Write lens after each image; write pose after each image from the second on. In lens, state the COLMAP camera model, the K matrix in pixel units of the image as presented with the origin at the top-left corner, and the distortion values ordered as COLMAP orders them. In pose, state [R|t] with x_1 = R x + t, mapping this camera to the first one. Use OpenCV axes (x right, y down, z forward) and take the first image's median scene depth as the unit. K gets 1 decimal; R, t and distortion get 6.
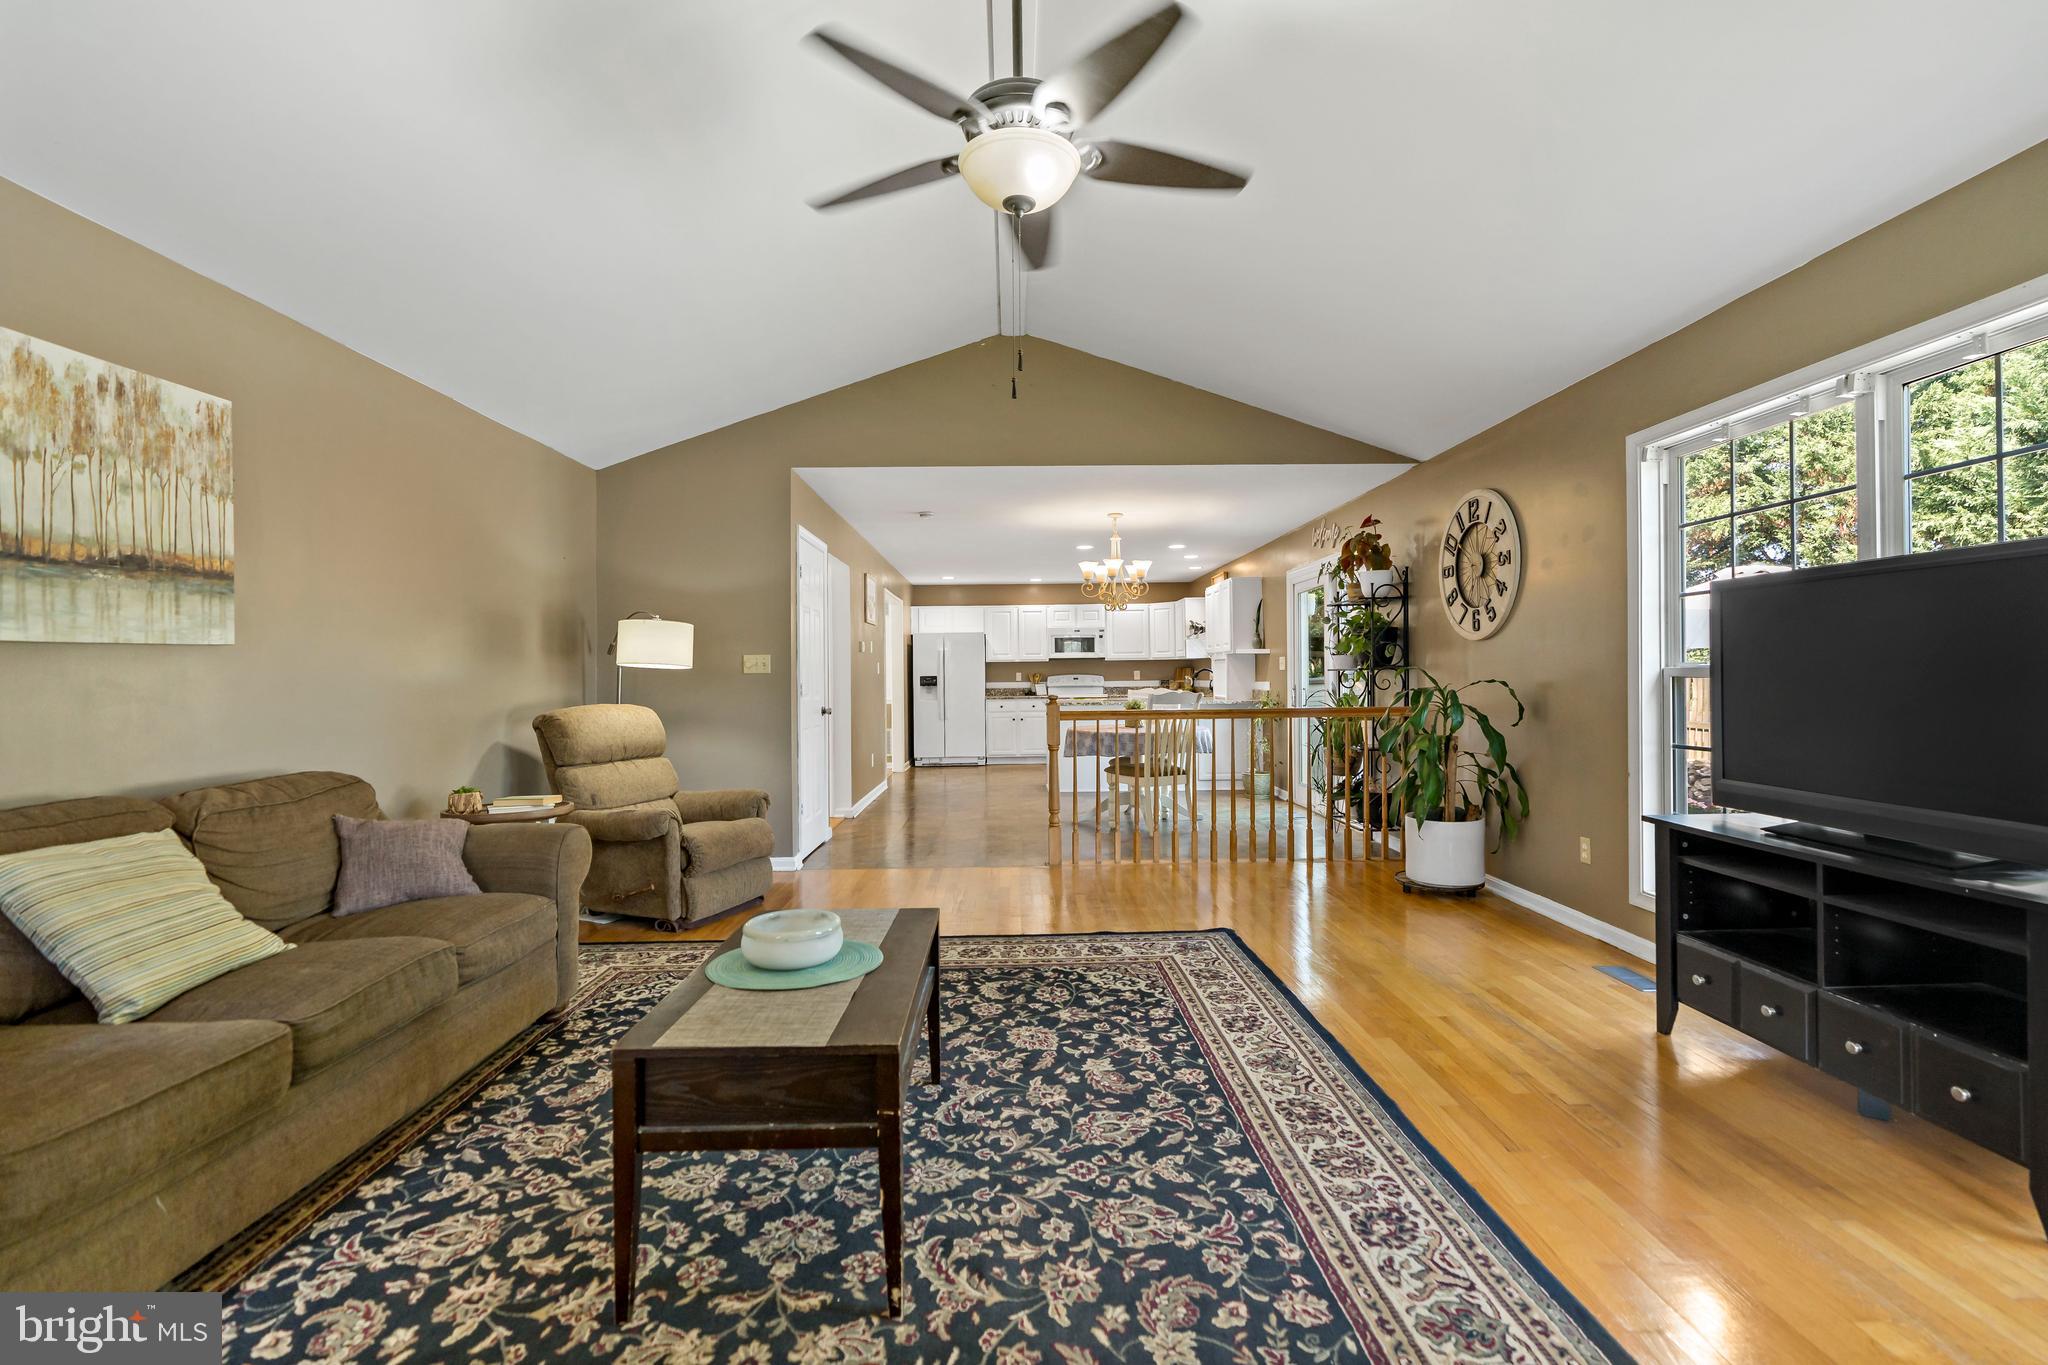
lens RADIAL K [[946.7, 0, 1017.4], [0, 946.7, 632.9], [0, 0, 1]] dist [-0.003513, 0.000455]
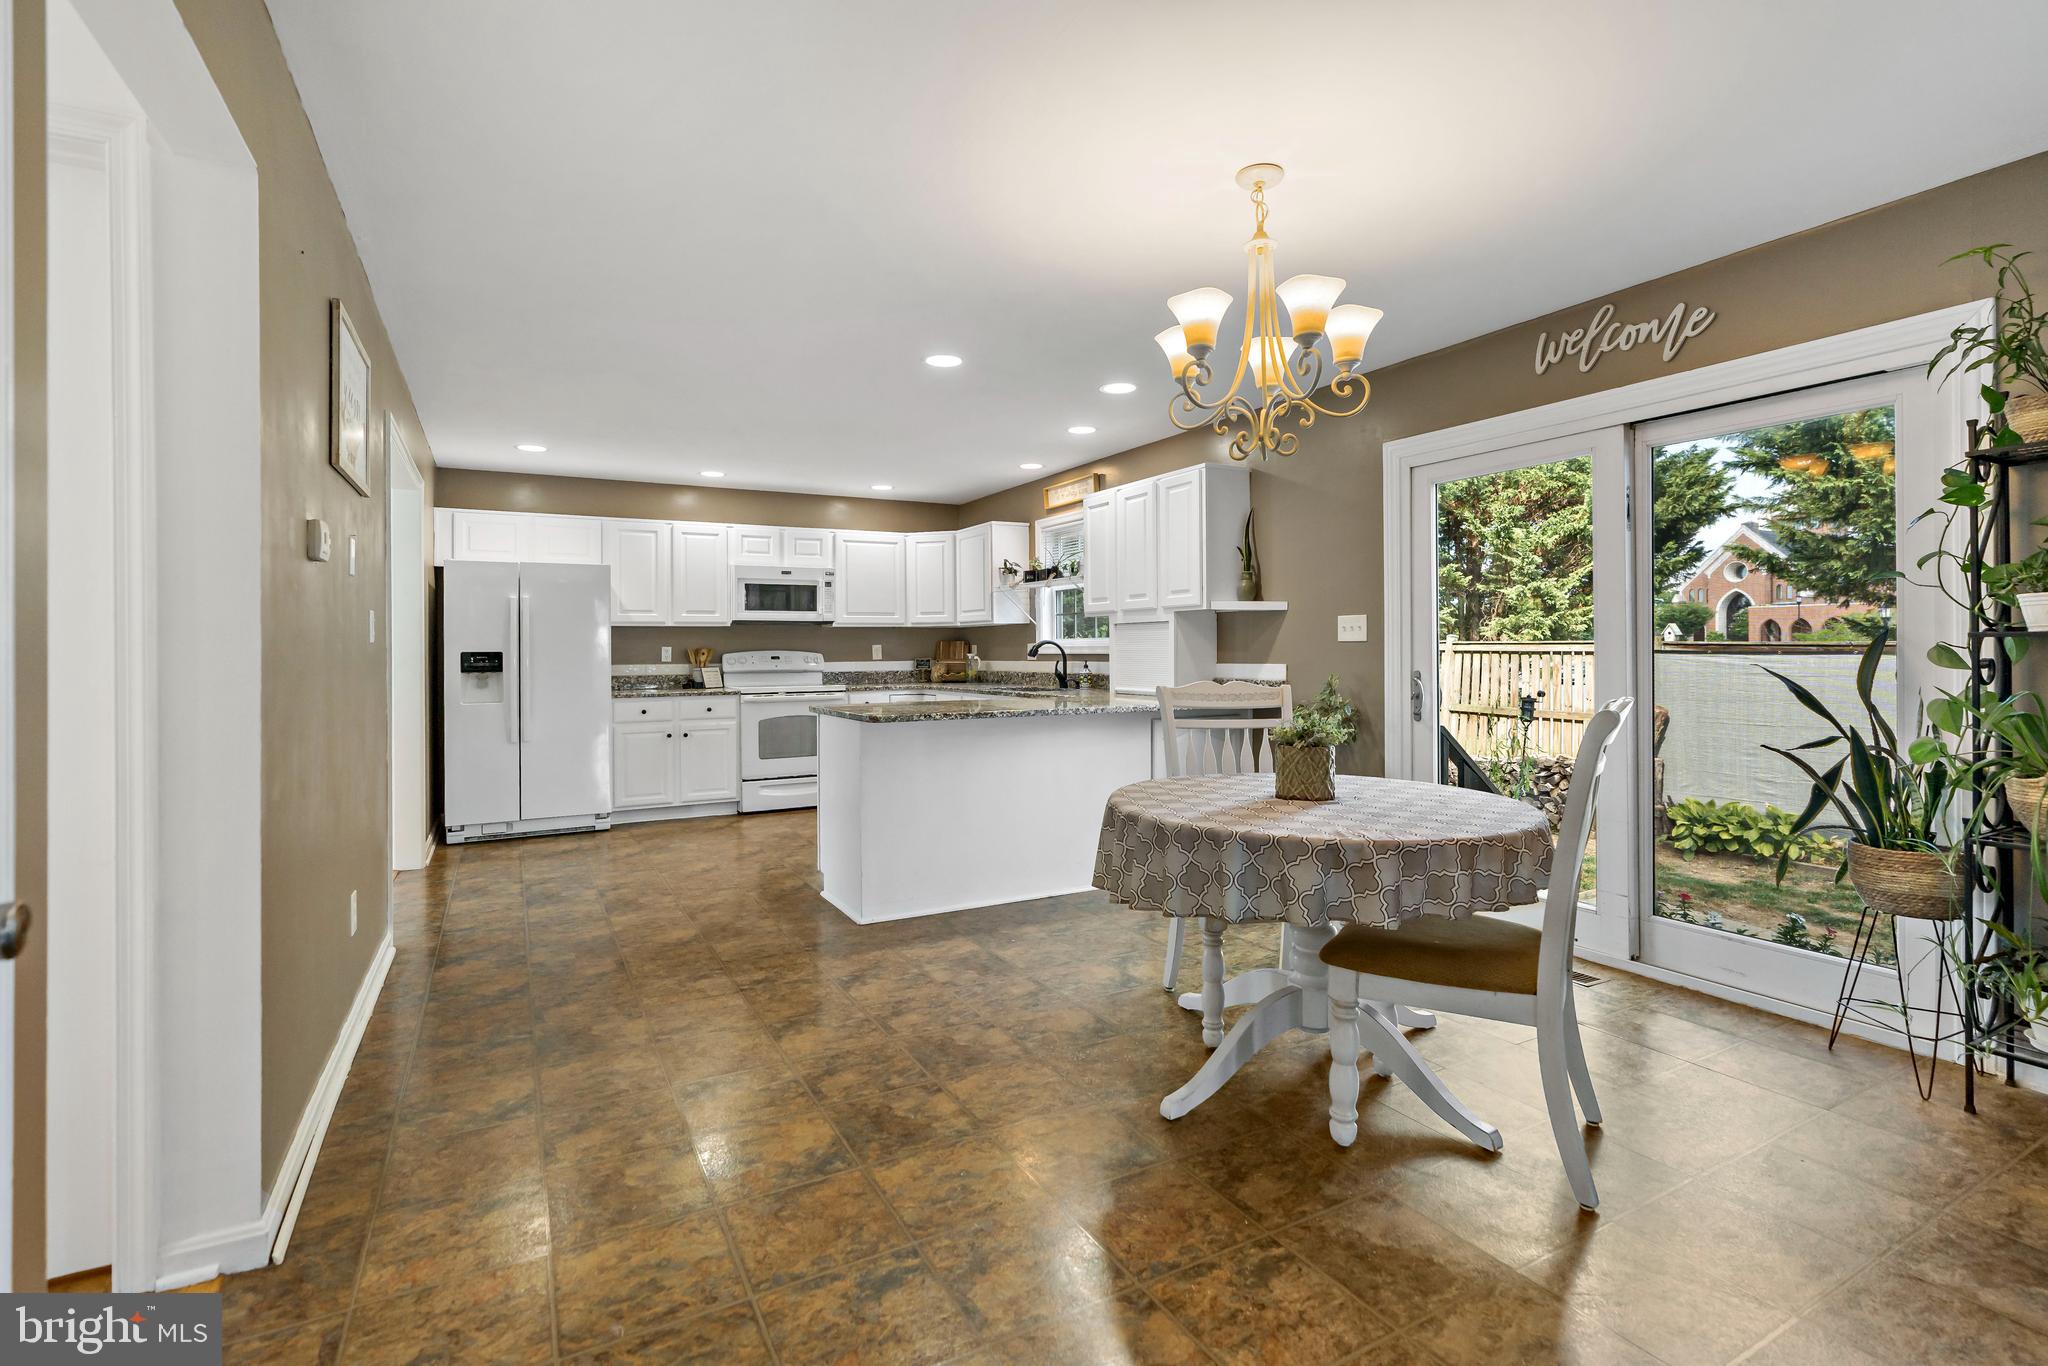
lens RADIAL K [[974.0, 0, 1037.1], [0, 974.0, 635.7], [0, 0, 1]] dist [-0.019541, 0.000070]
pose [[0.880071, 0.014528, 0.474620, -0.077785], [-0.026264, 0.999491, 0.018107, 0.021083], [-0.474116, -0.028400, 0.880004, 0.428371]]
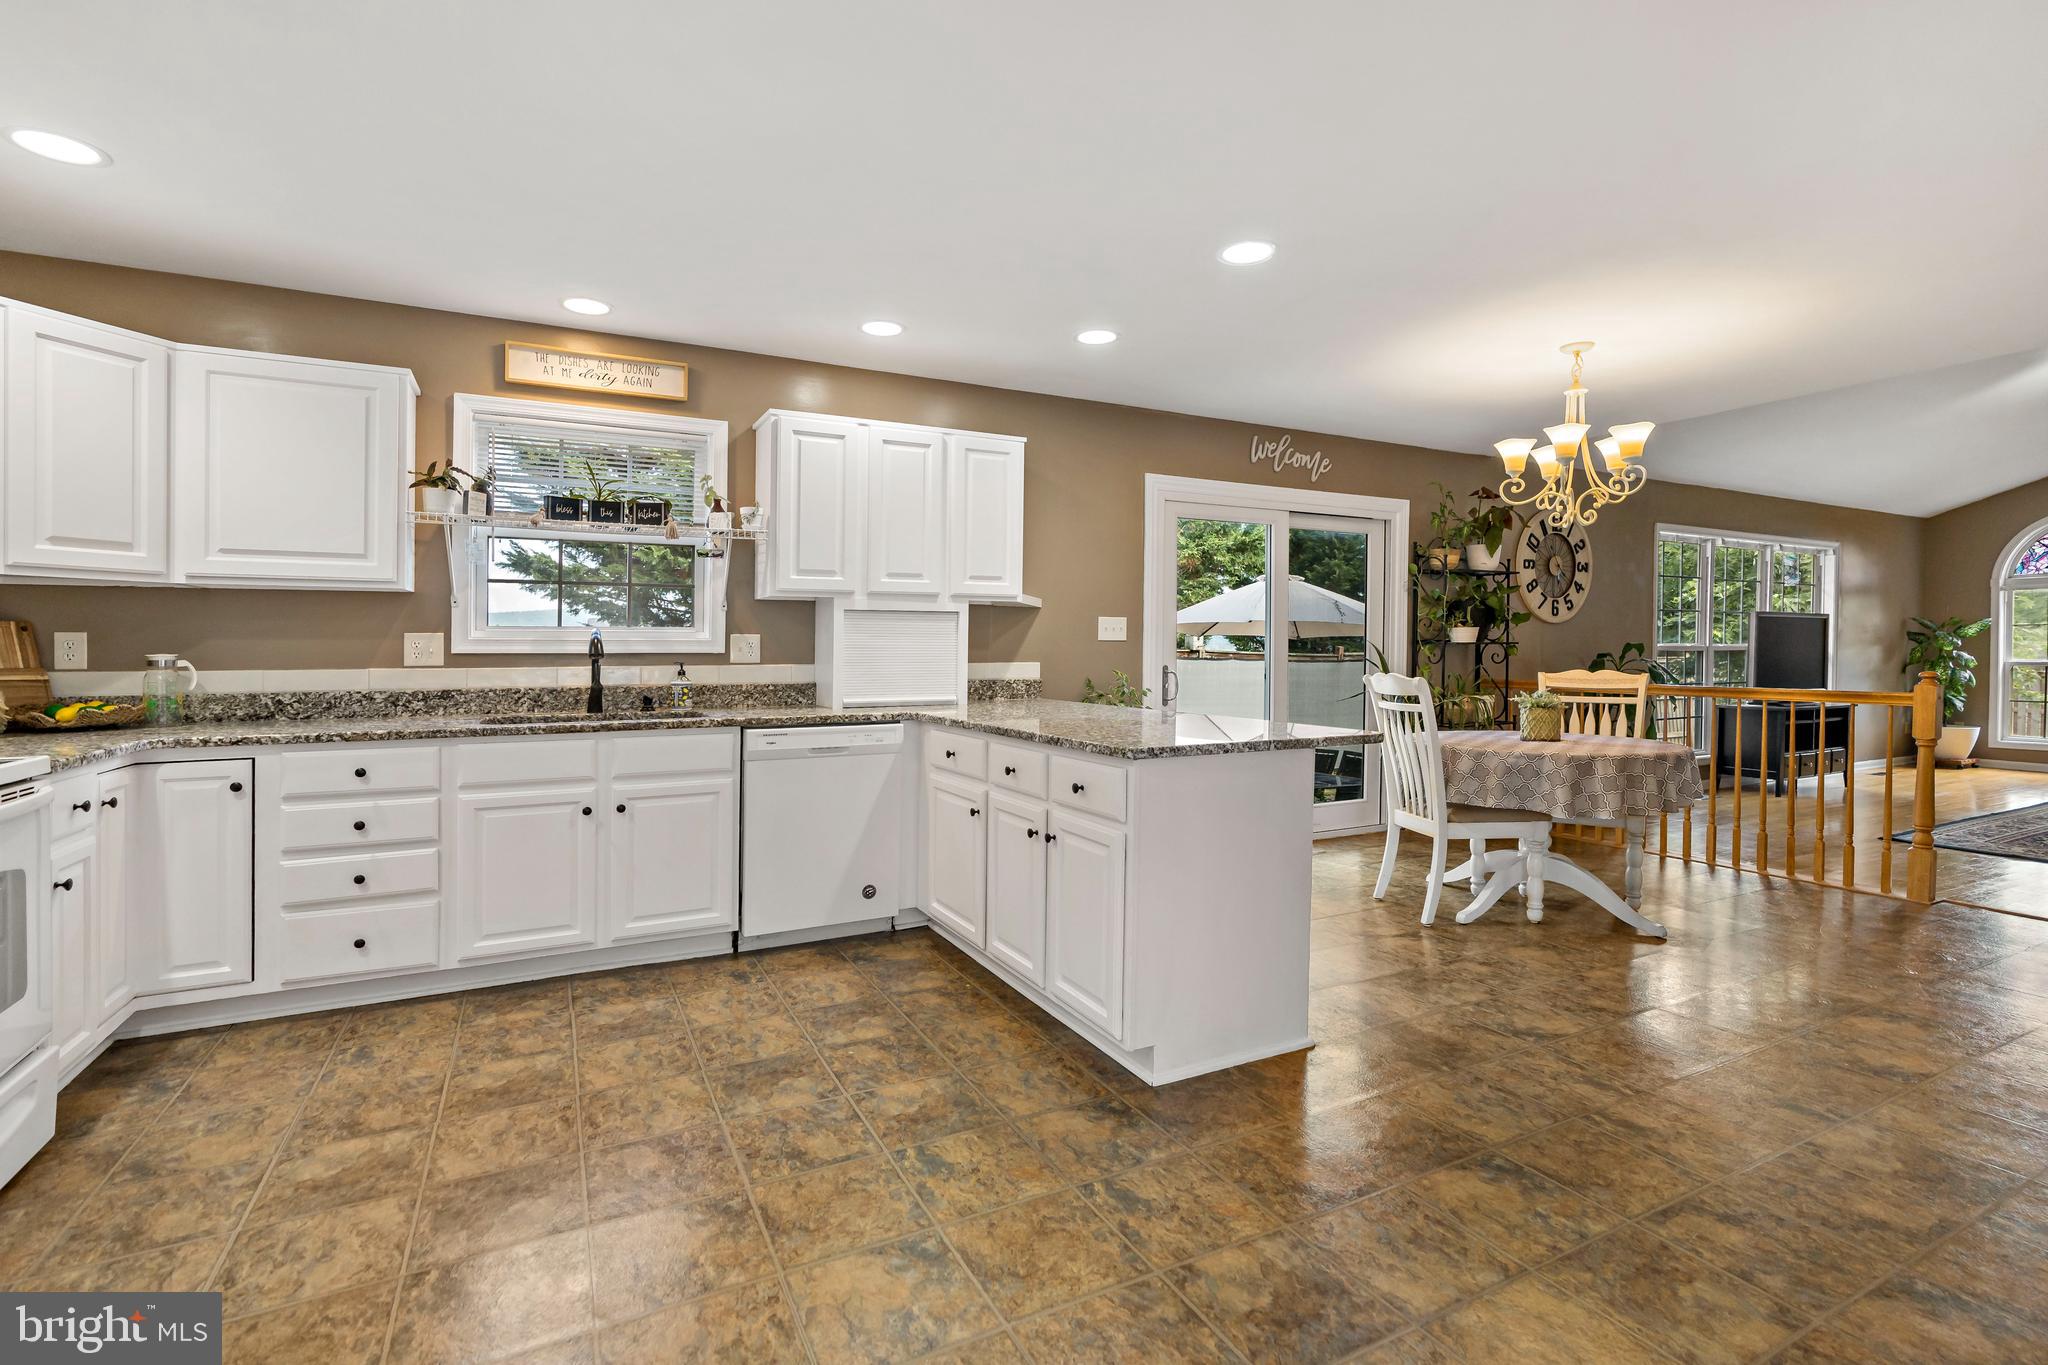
lens RADIAL K [[952.8, 0, 1017.1], [0, 952.8, 654.0], [0, 0, 1]] dist [-0.011741, 0.006963]
pose [[-0.455577, 0.003523, 0.890189, -0.138404], [-0.035482, 0.999126, -0.022113, 0.042210], [-0.889489, -0.041660, -0.455054, 0.902164]]
